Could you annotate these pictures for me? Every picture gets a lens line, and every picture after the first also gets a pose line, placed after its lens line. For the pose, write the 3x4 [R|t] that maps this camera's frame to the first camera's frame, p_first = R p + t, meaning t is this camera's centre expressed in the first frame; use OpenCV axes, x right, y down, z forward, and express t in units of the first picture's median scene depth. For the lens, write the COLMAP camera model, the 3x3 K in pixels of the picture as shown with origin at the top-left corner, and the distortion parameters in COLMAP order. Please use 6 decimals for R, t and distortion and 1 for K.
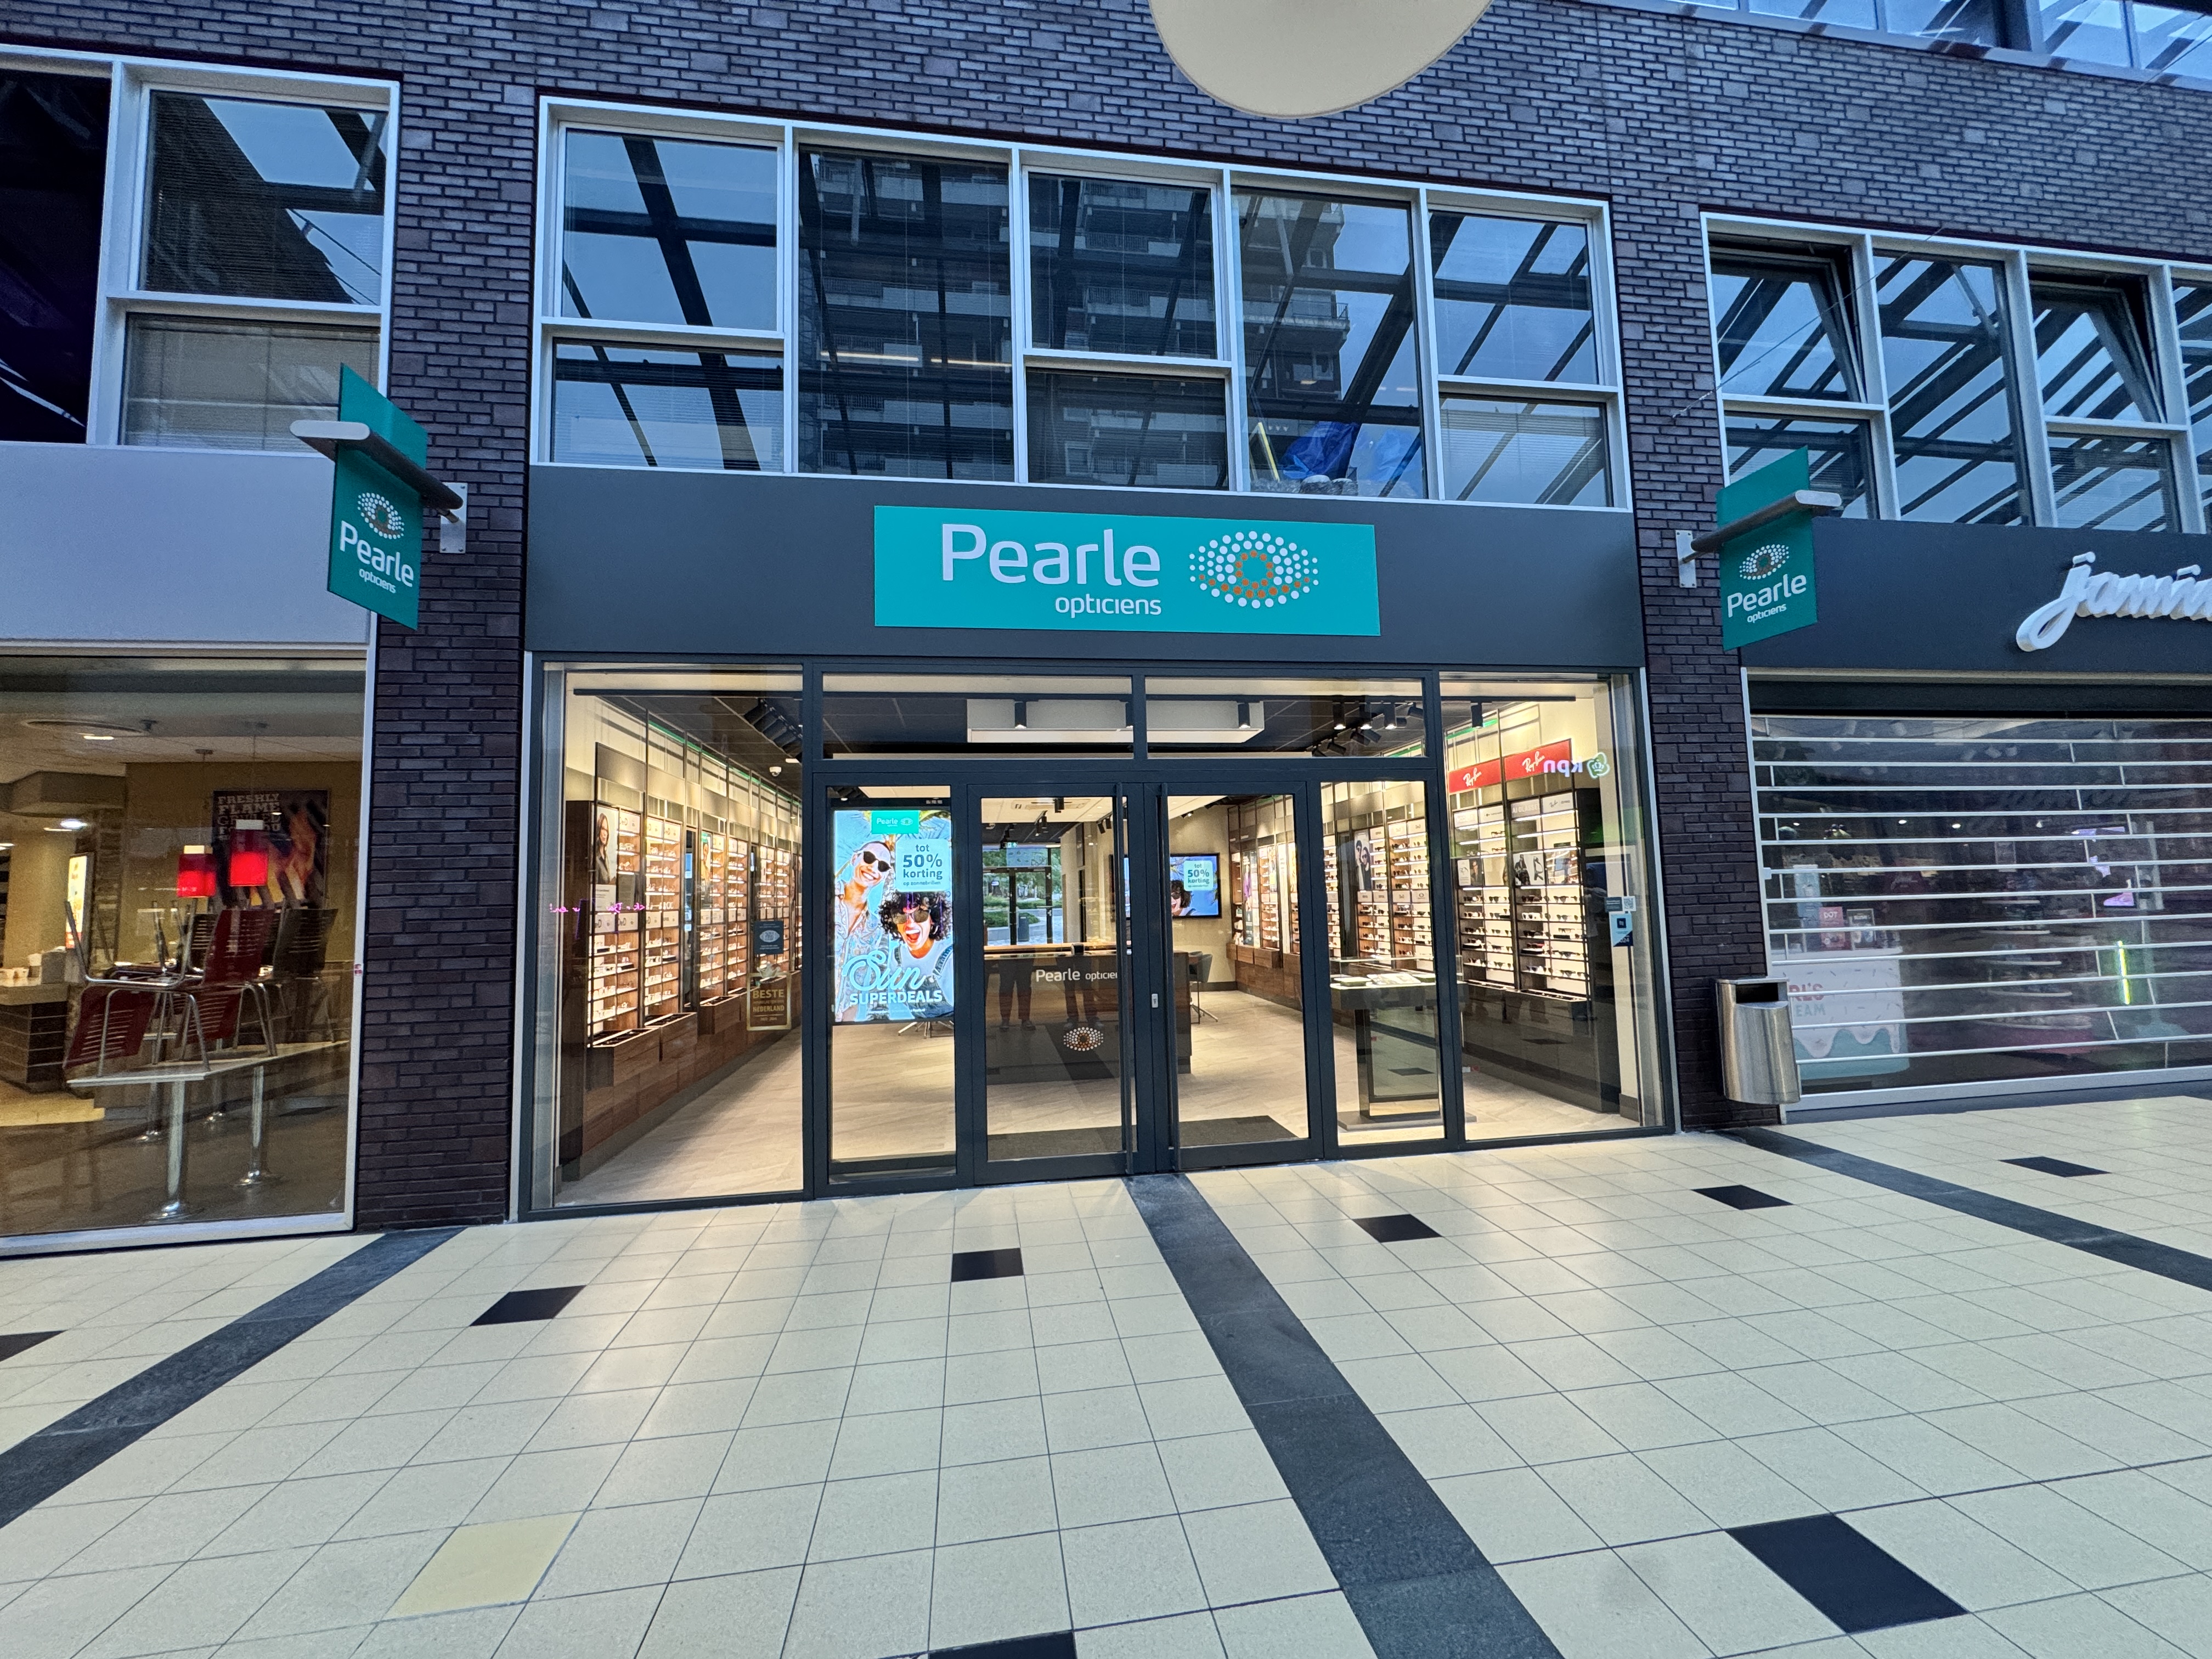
lens RADIAL K [[885.8, 0, 1117.4], [0, 885.8, 826.3], [0, 0, 1]] dist [-0.002625, 0.000274]
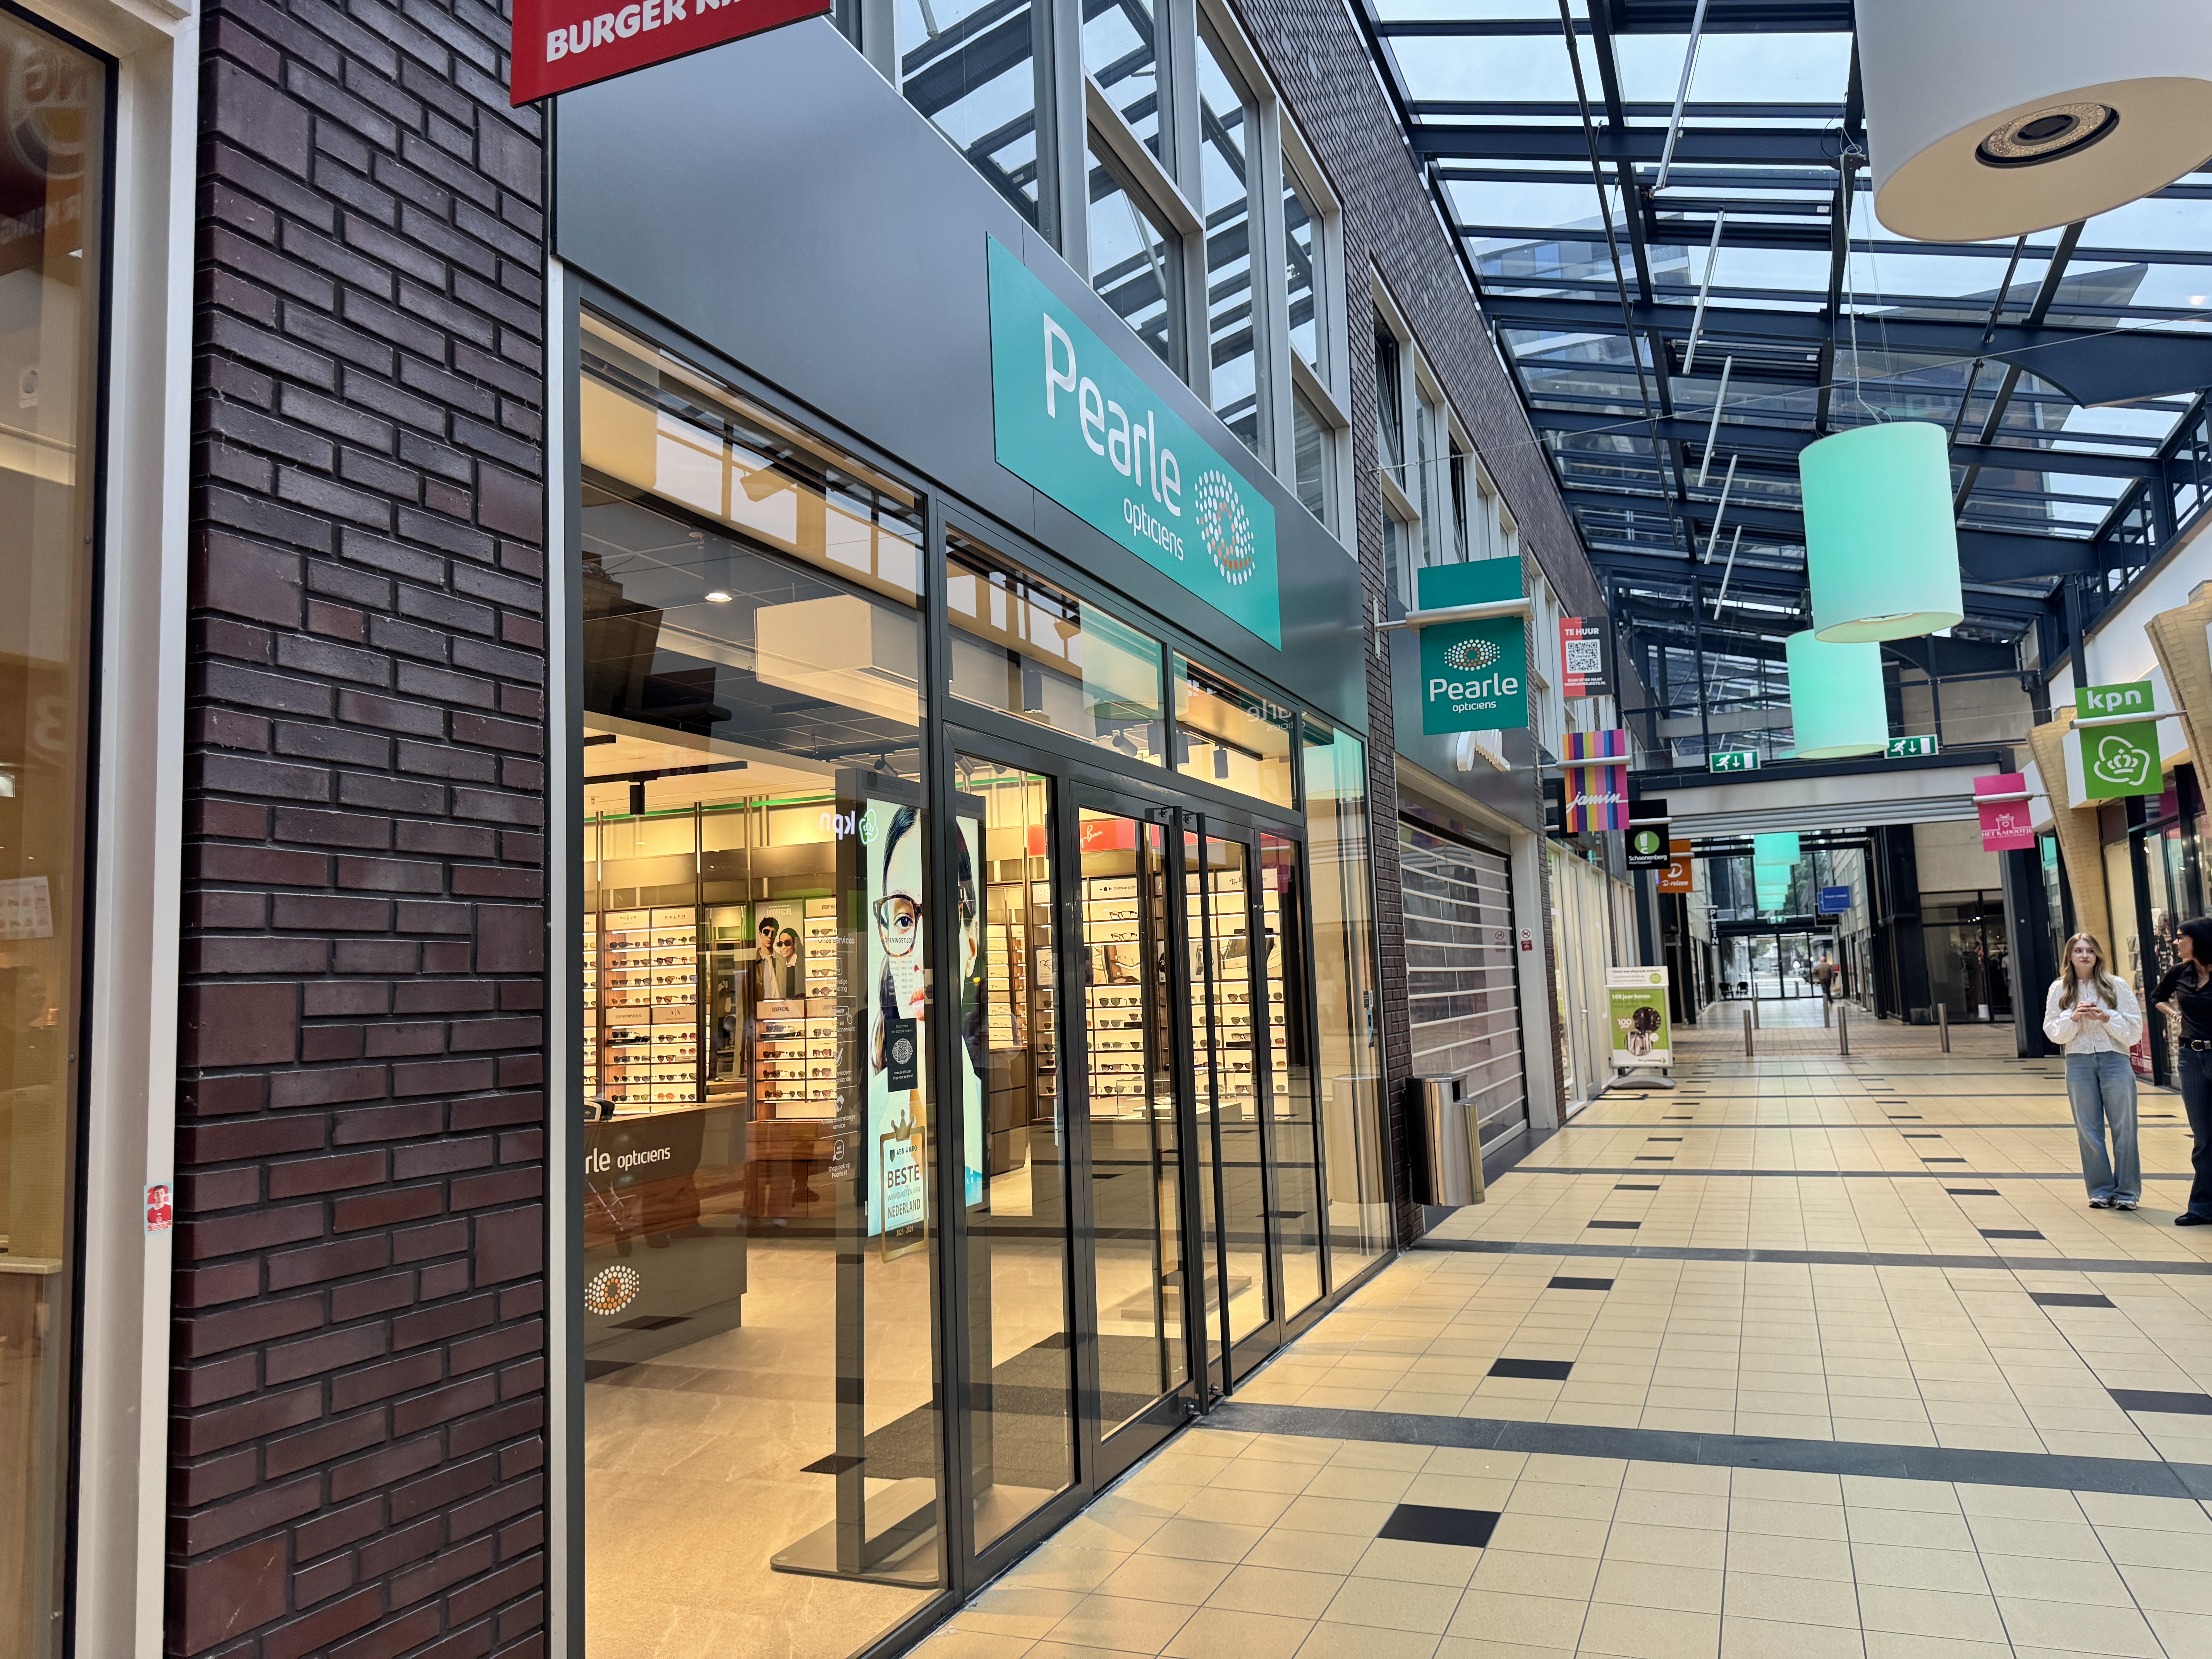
lens RADIAL K [[1546.4, 0, 1144.5], [0, 1546.4, 807.5], [0, 0, 1]] dist [0.038455, -0.014278]
pose [[0.512519, 0.107055, 0.851976, -0.944941], [-0.042929, 0.994151, -0.099096, 0.065044], [-0.857602, 0.014214, 0.514117, 0.424187]]
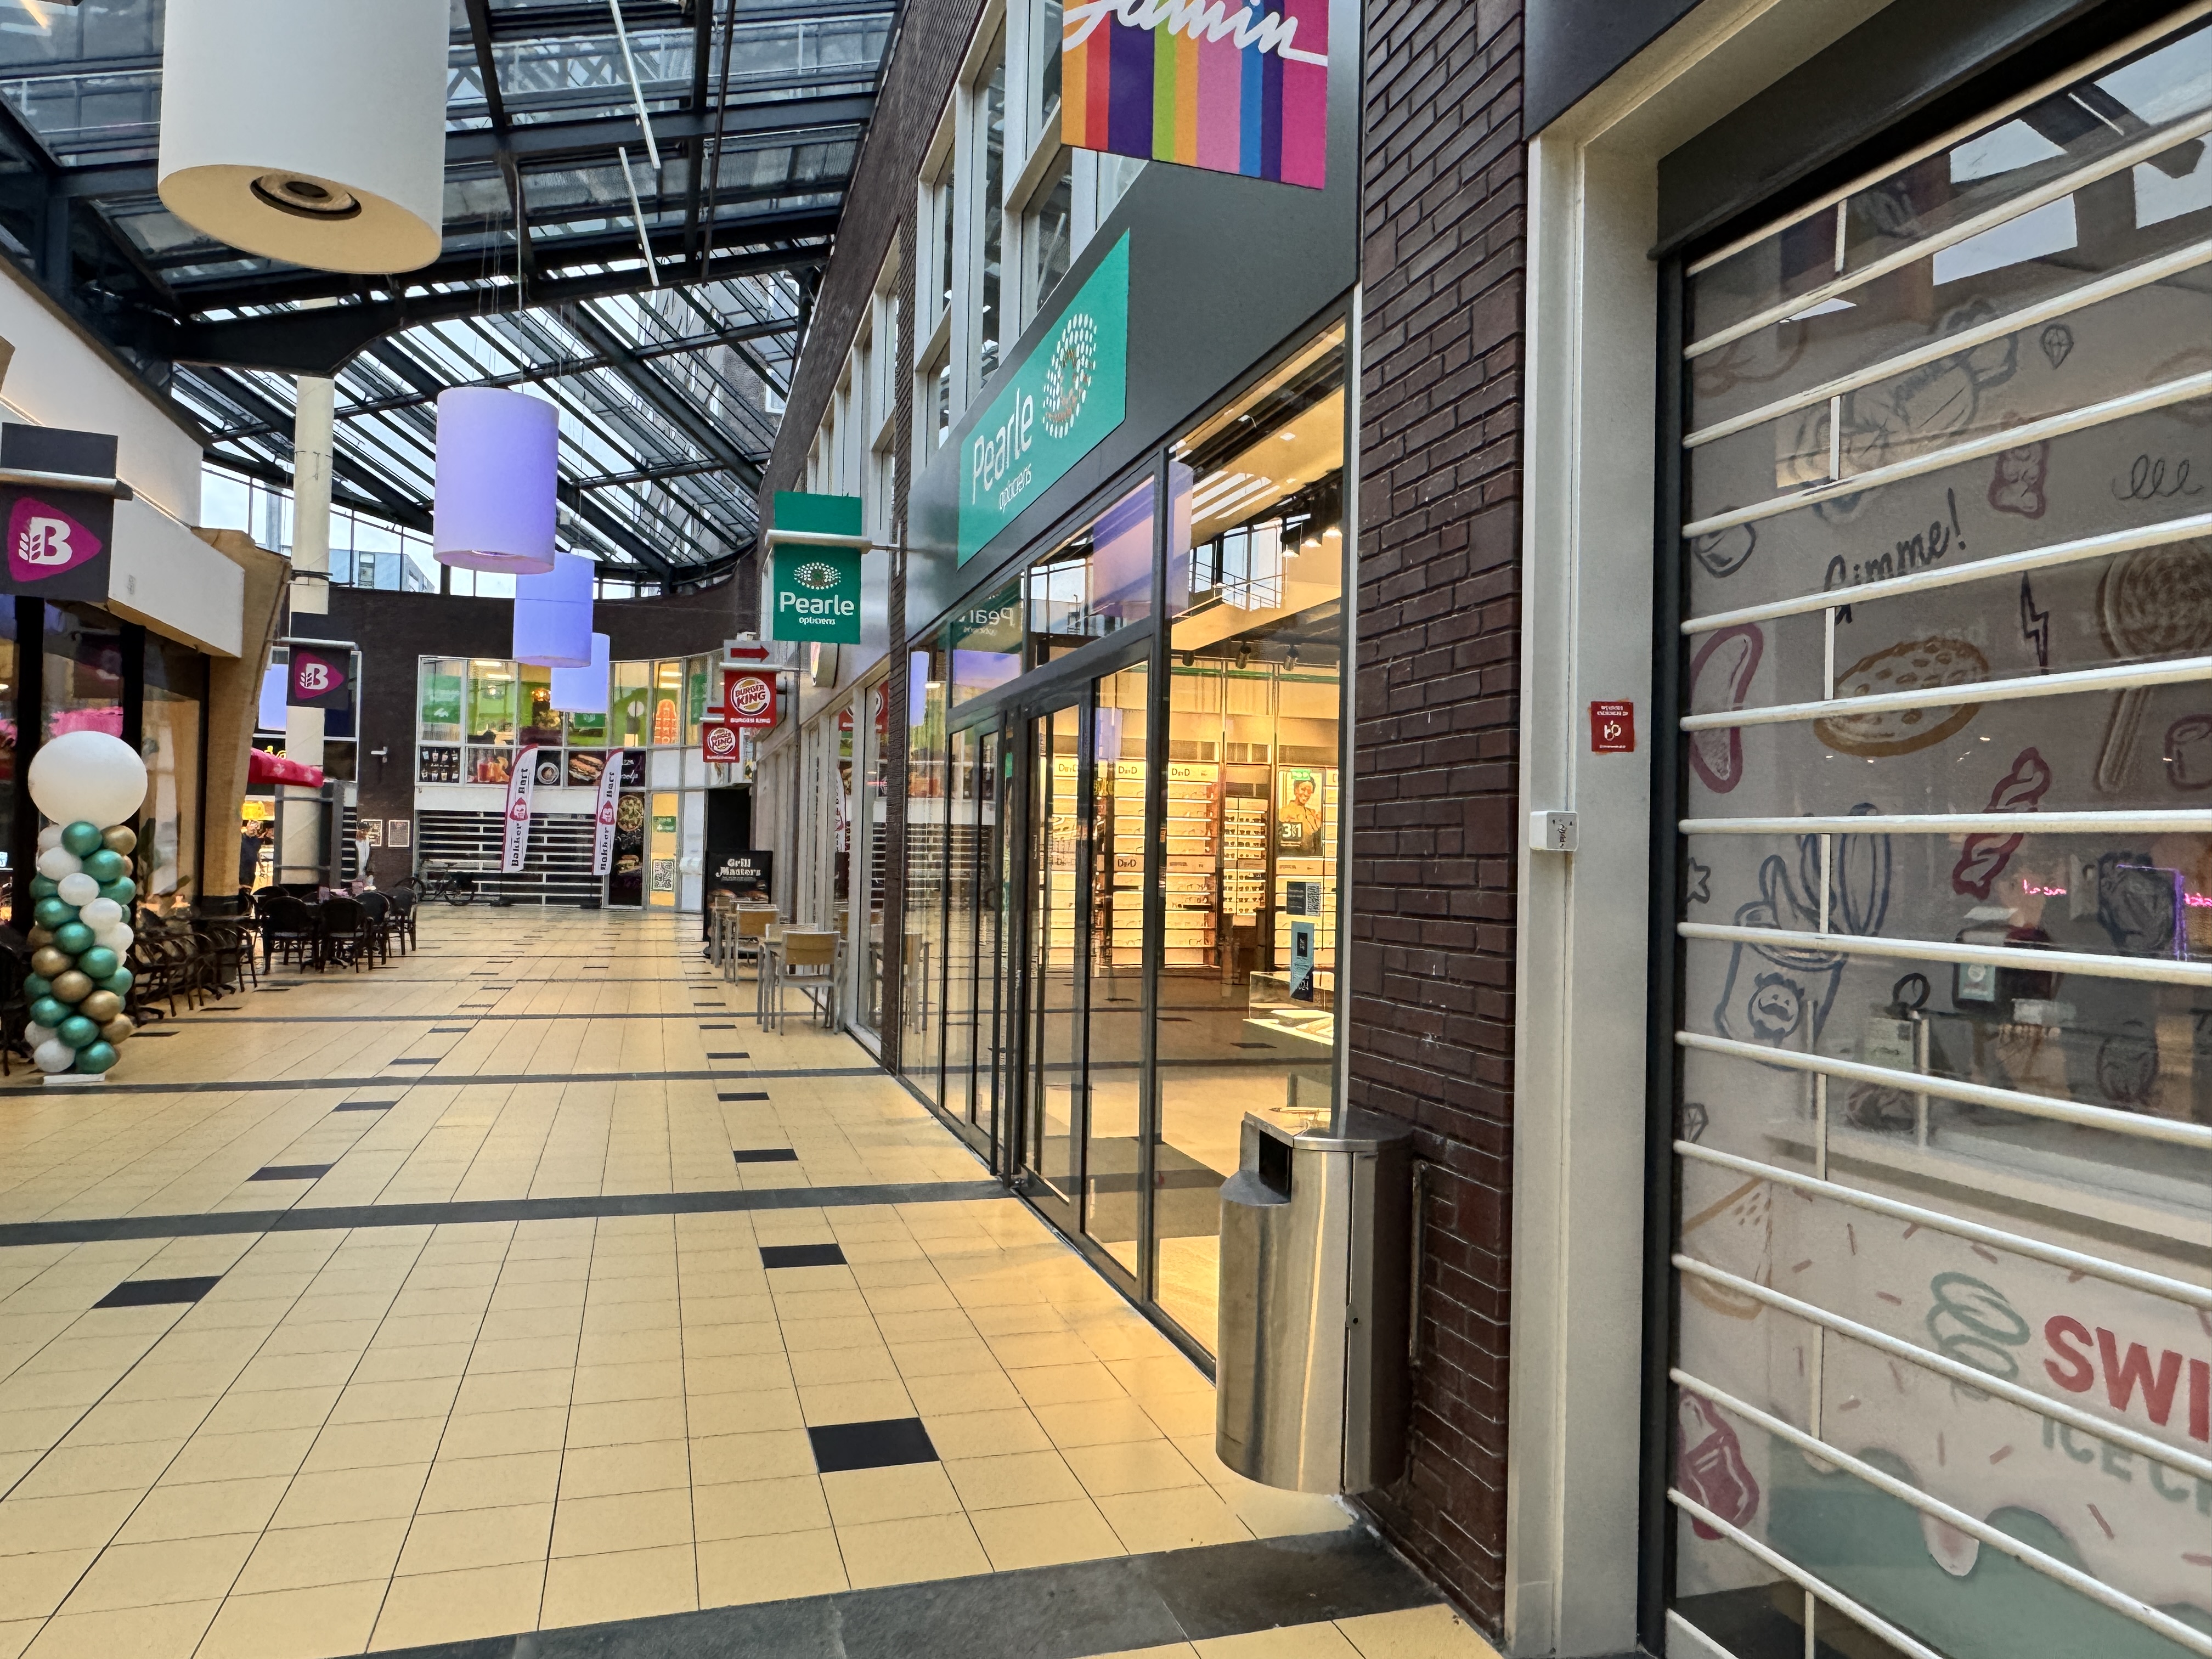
lens RADIAL K [[1485.1, 0, 1101.0], [0, 1485.1, 833.3], [0, 0, 1]] dist [-0.007684, 0.007623]
pose [[0.138210, 0.014206, -0.990301, 1.336091], [0.055816, 0.998196, 0.022109, 0.039039], [0.988829, -0.058331, 0.137168, 0.870842]]
